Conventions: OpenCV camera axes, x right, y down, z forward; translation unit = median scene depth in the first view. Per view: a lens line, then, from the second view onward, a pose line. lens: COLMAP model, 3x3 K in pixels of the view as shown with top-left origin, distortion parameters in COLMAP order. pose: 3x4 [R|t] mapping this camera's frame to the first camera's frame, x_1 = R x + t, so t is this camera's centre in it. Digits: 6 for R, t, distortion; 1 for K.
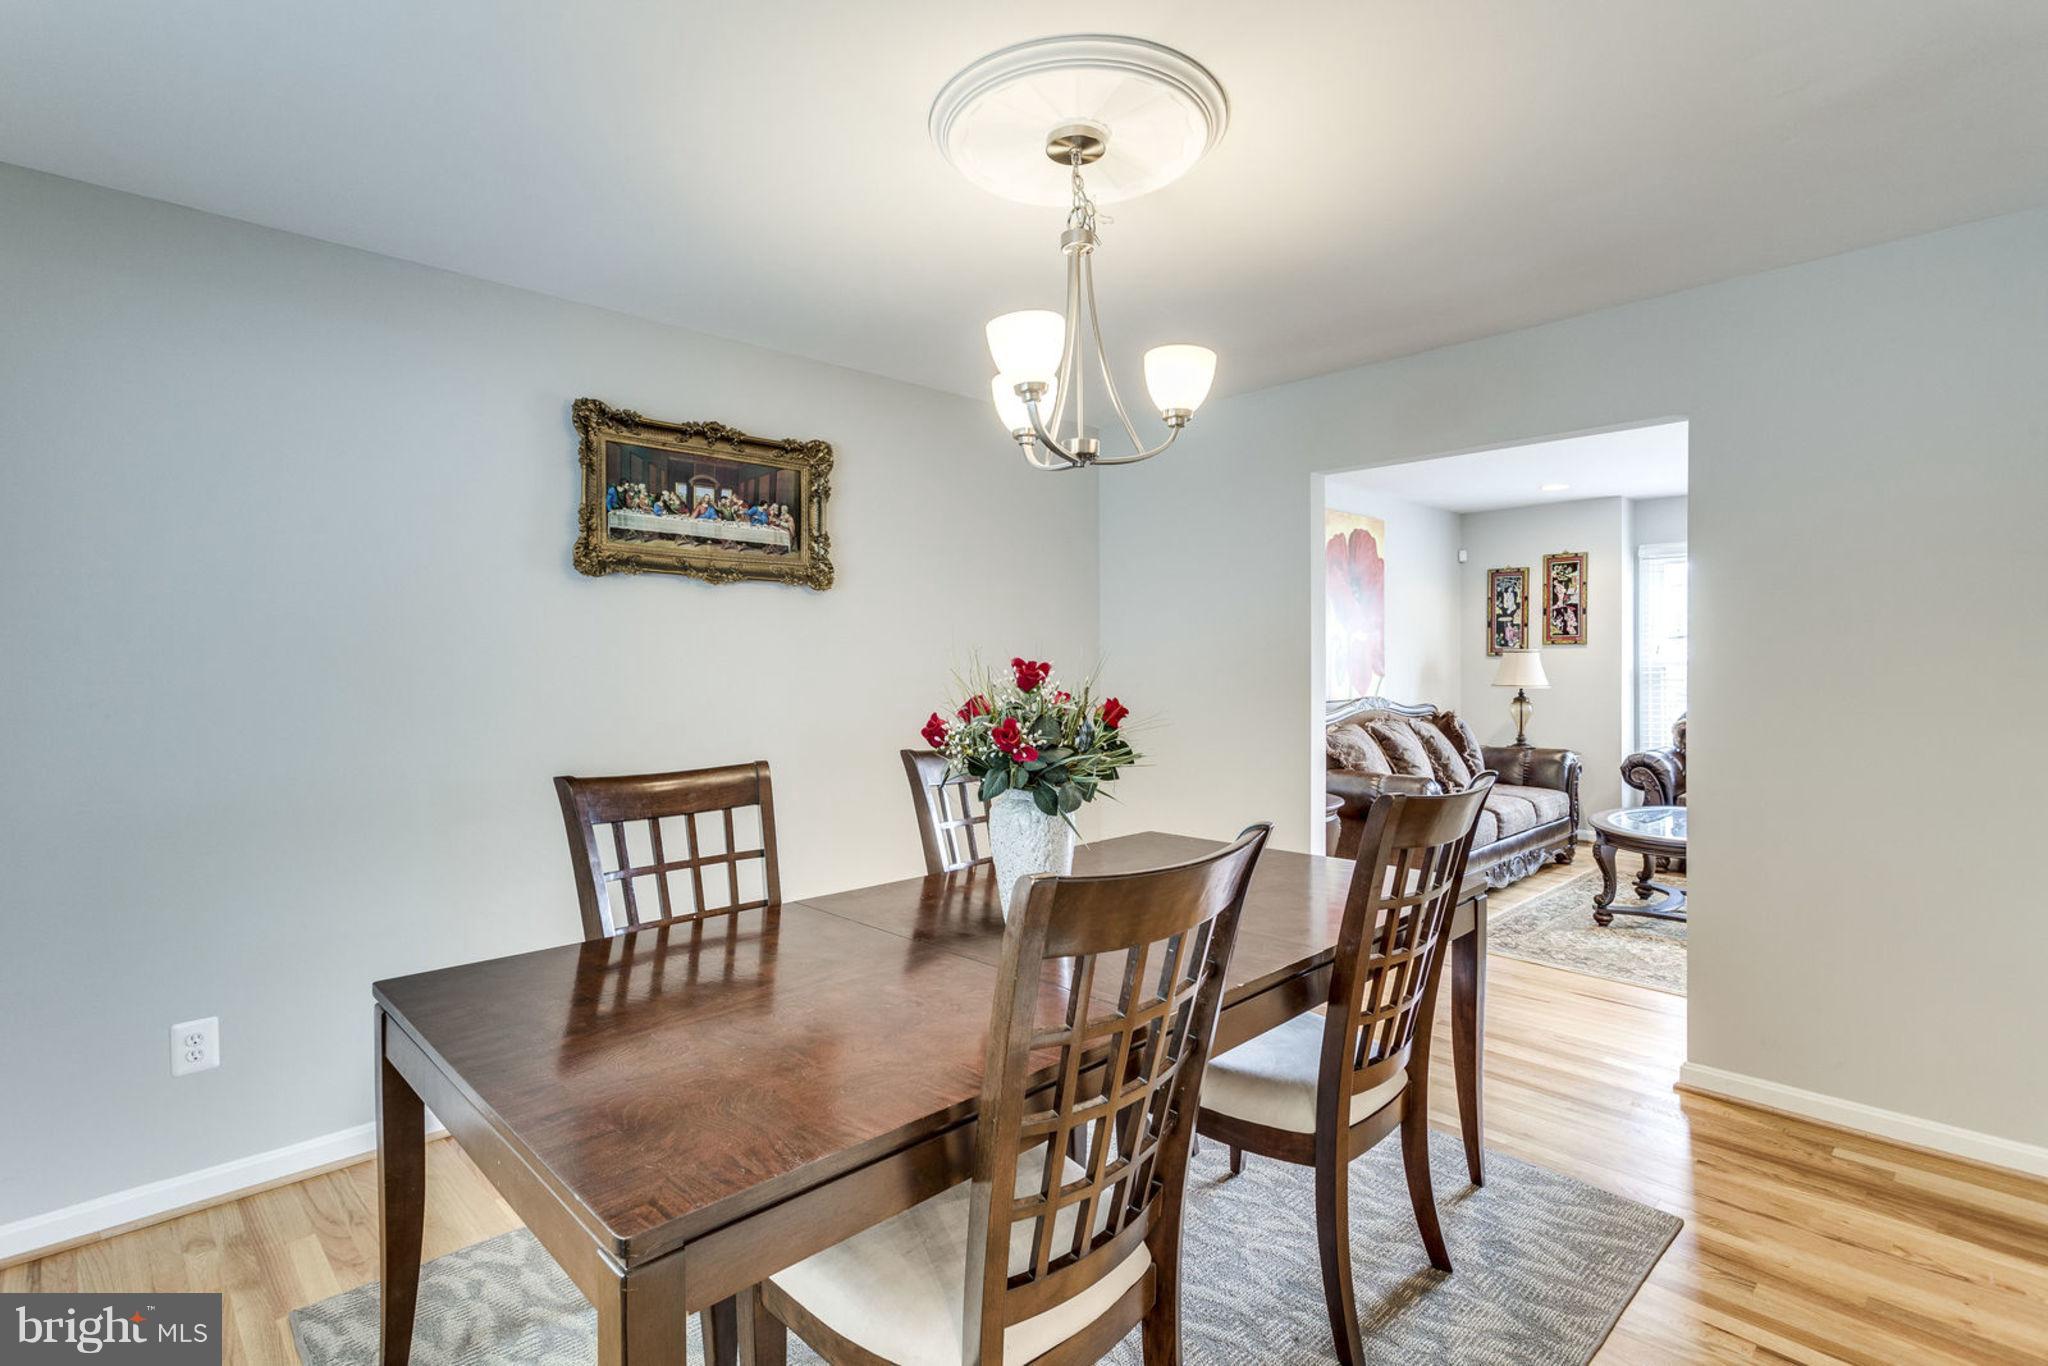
lens RADIAL K [[991.5, 0, 1024.1], [0, 991.5, 677.1], [0, 0, 1]] dist [0.003770, -0.000440]
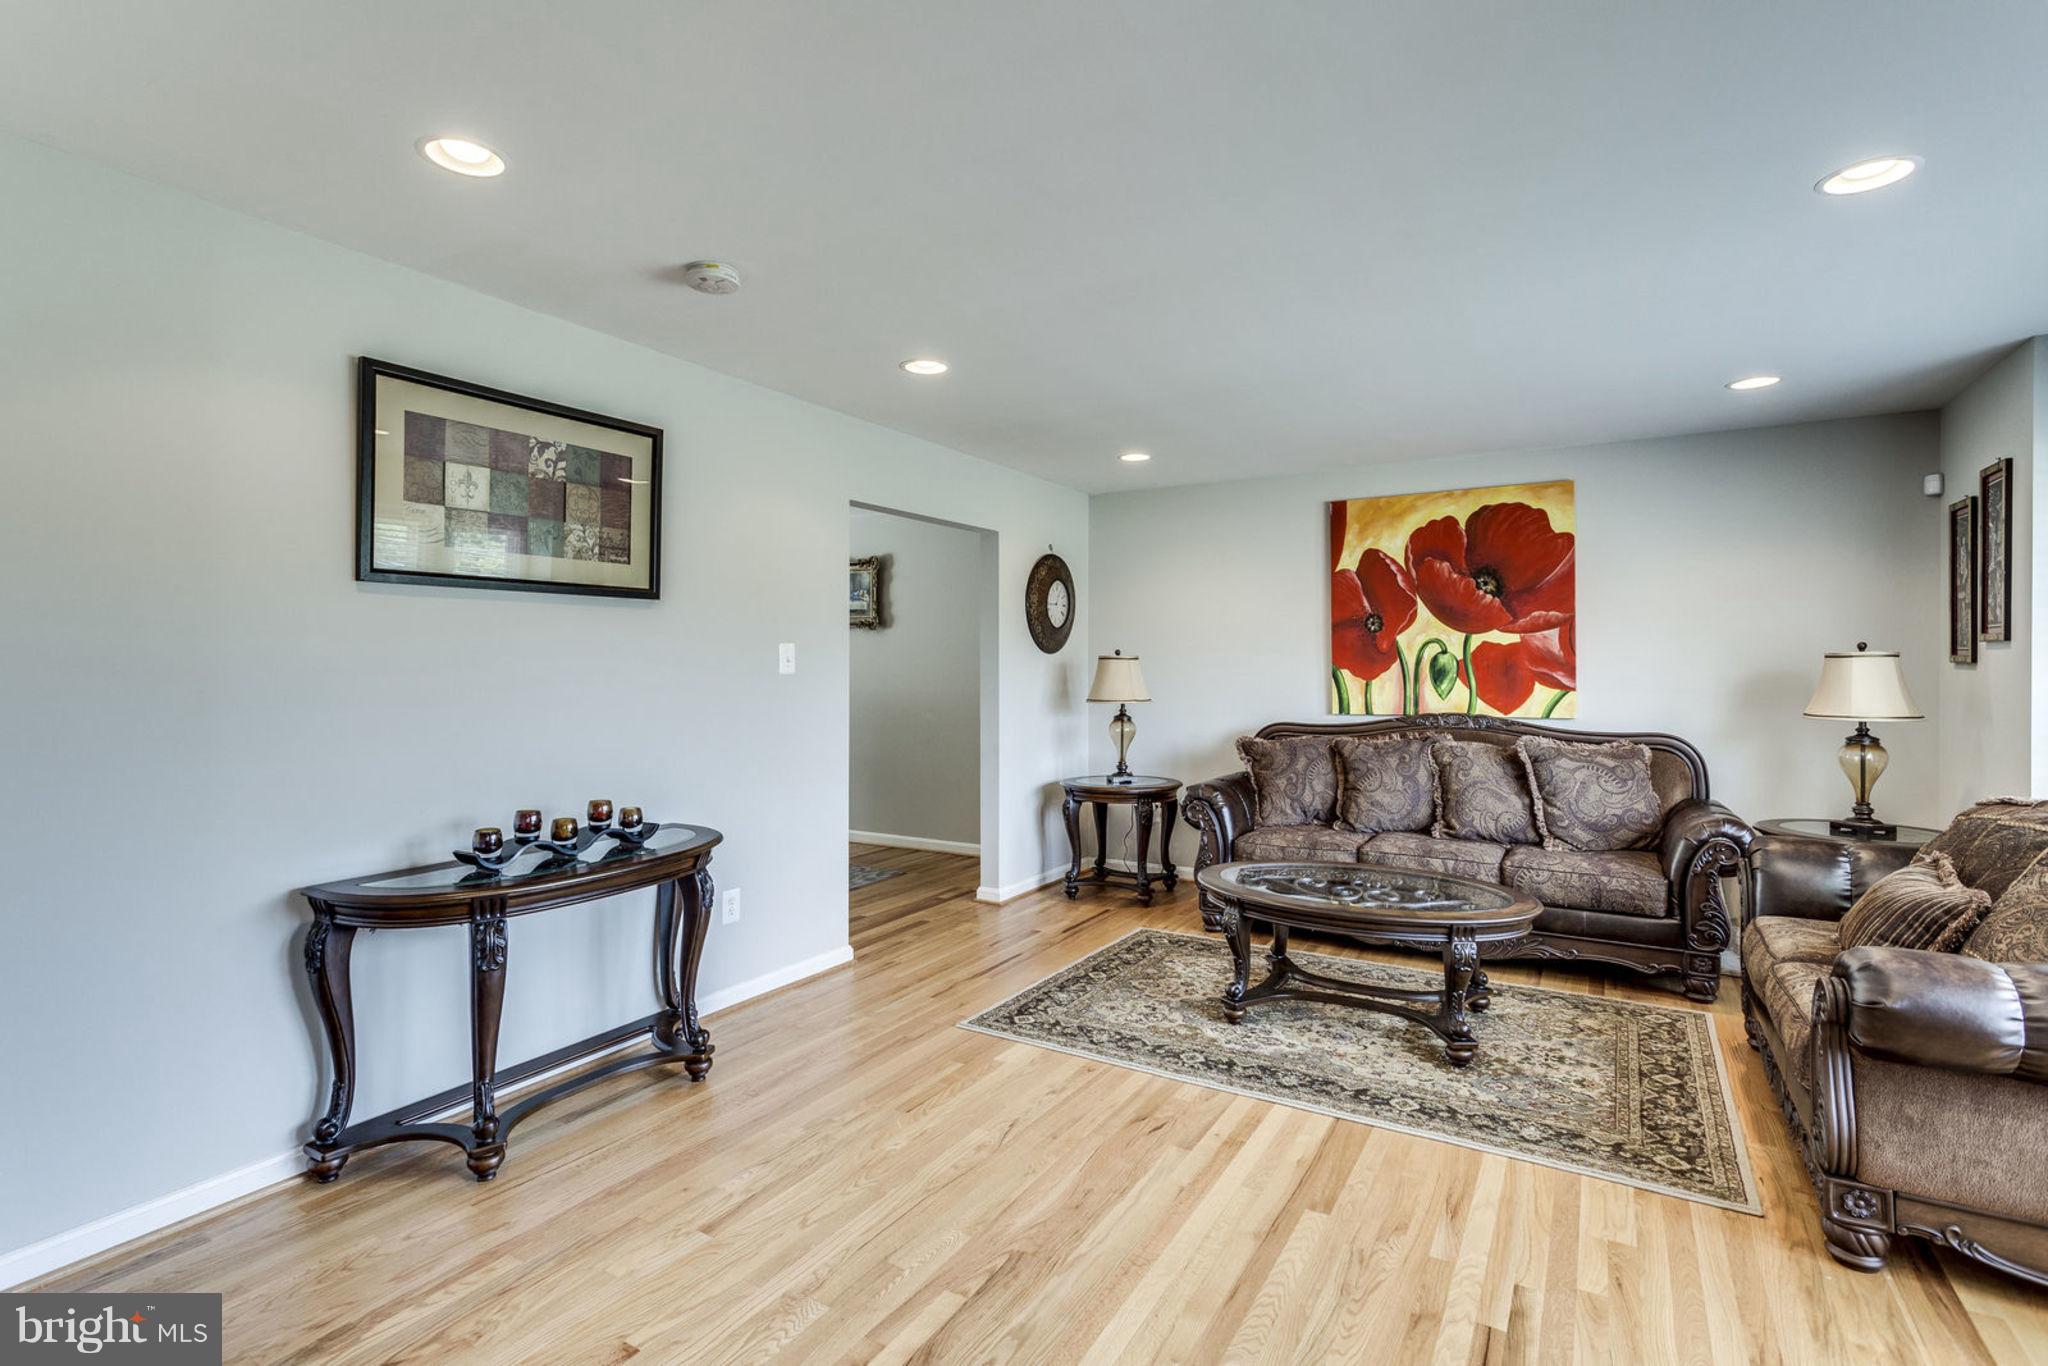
lens RADIAL K [[991.5, 0, 1008.8], [0, 991.5, 686.1], [0, 0, 1]] dist [0.003770, -0.000440]
pose [[0.261162, 0.030126, -0.964825, 0.939168], [-0.017665, 0.999495, 0.026427, -0.015833], [0.965133, 0.010142, 0.261562, 0.381846]]
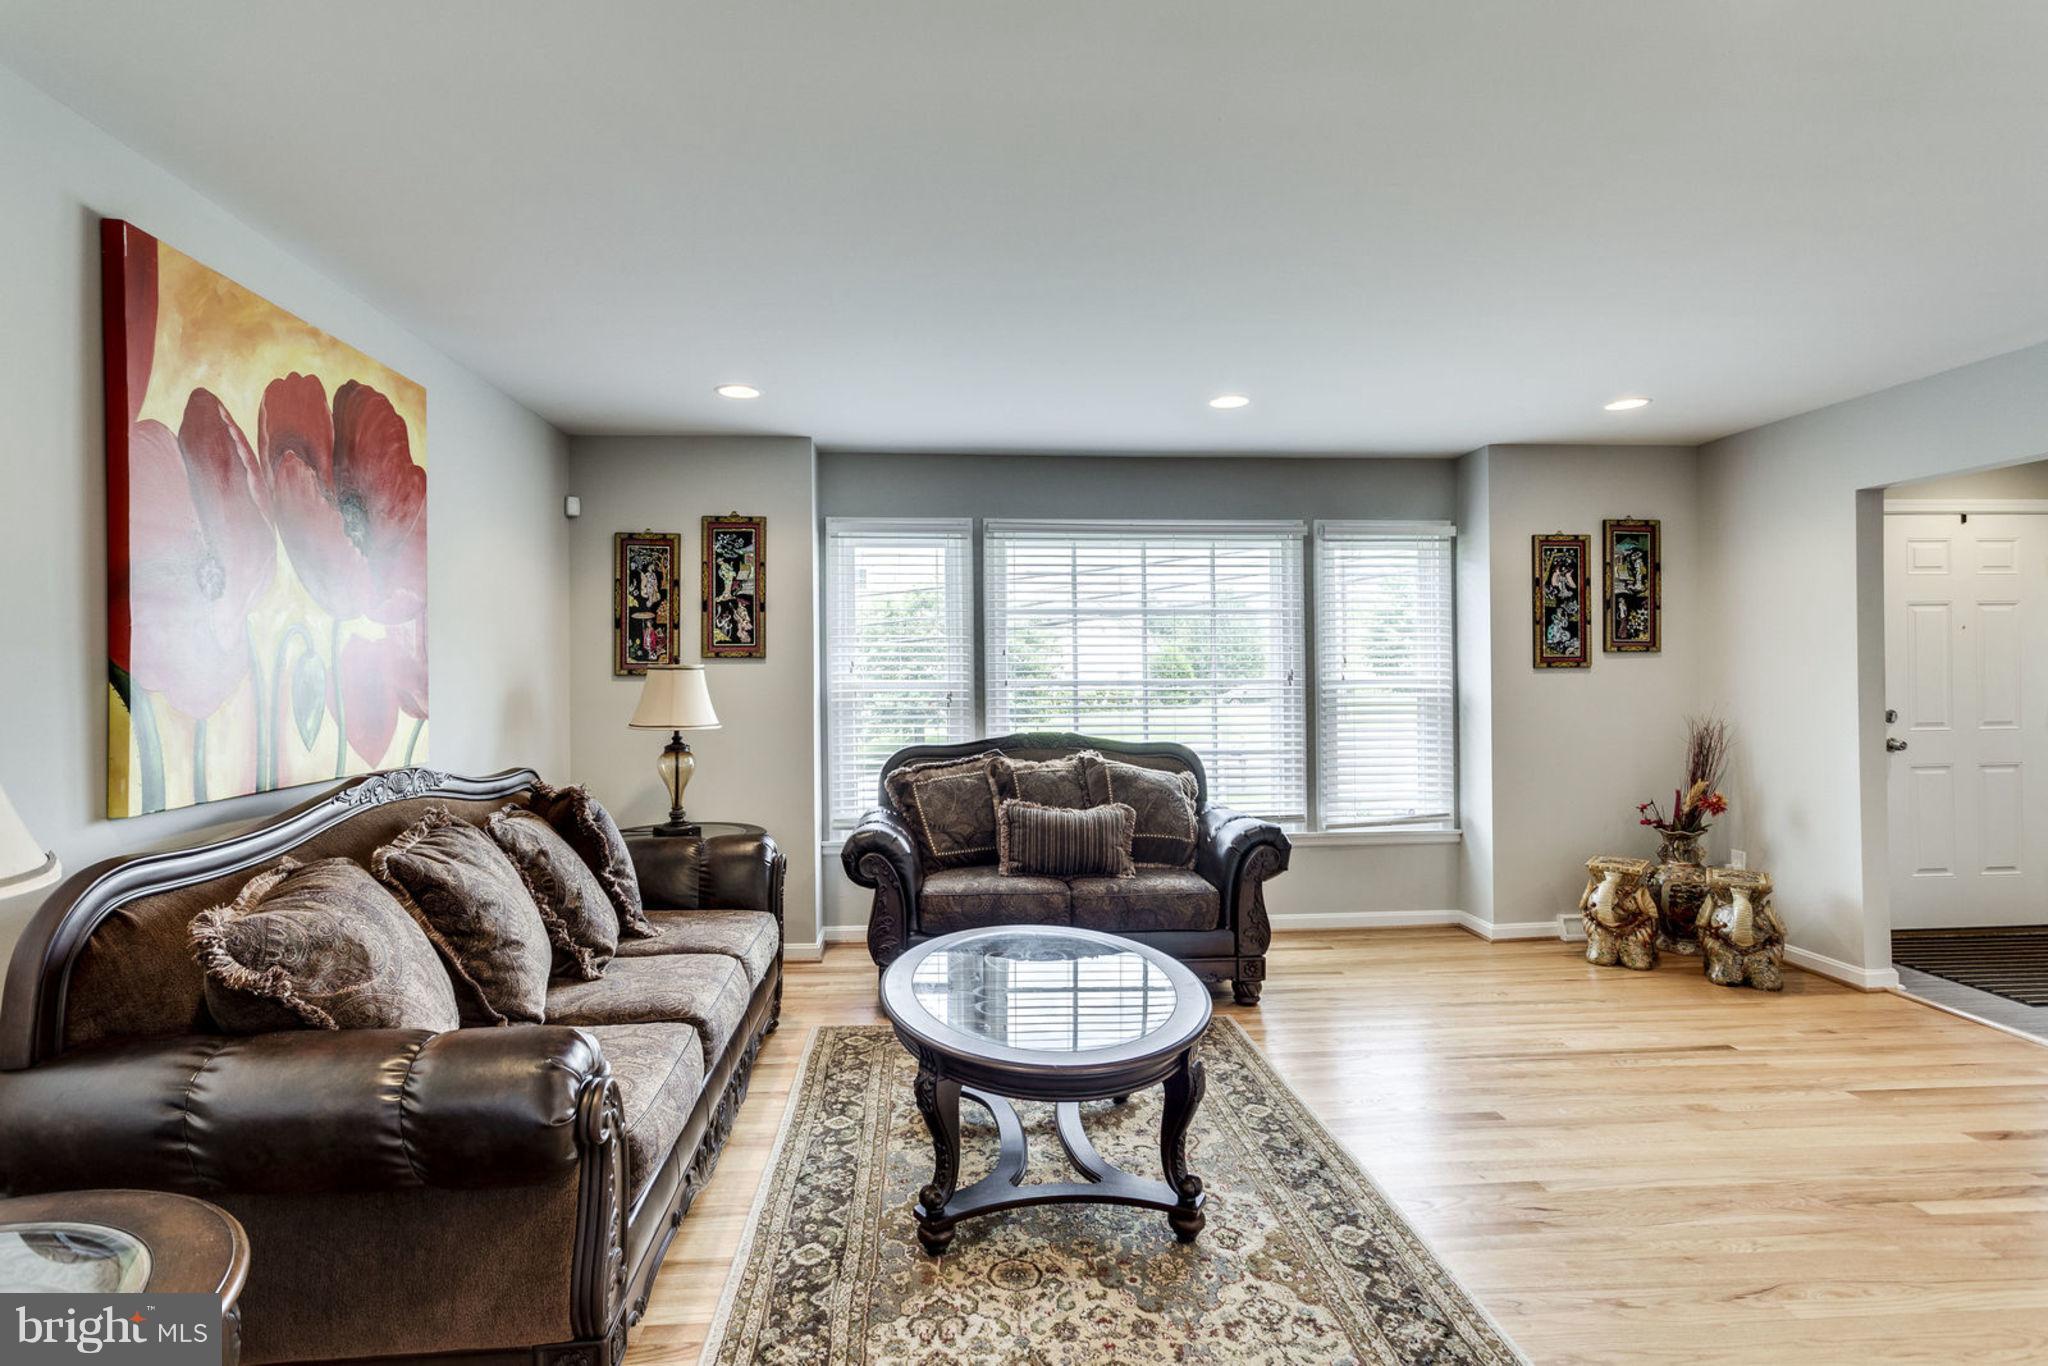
lens RADIAL K [[991.5, 0, 1010.7], [0, 991.5, 672.8], [0, 0, 1]] dist [0.003770, -0.000440]
pose [[0.638947, 0.003853, 0.769241, 0.170134], [0.015403, 0.999723, -0.017802, -0.009368], [-0.769096, 0.023224, 0.638711, 0.466062]]
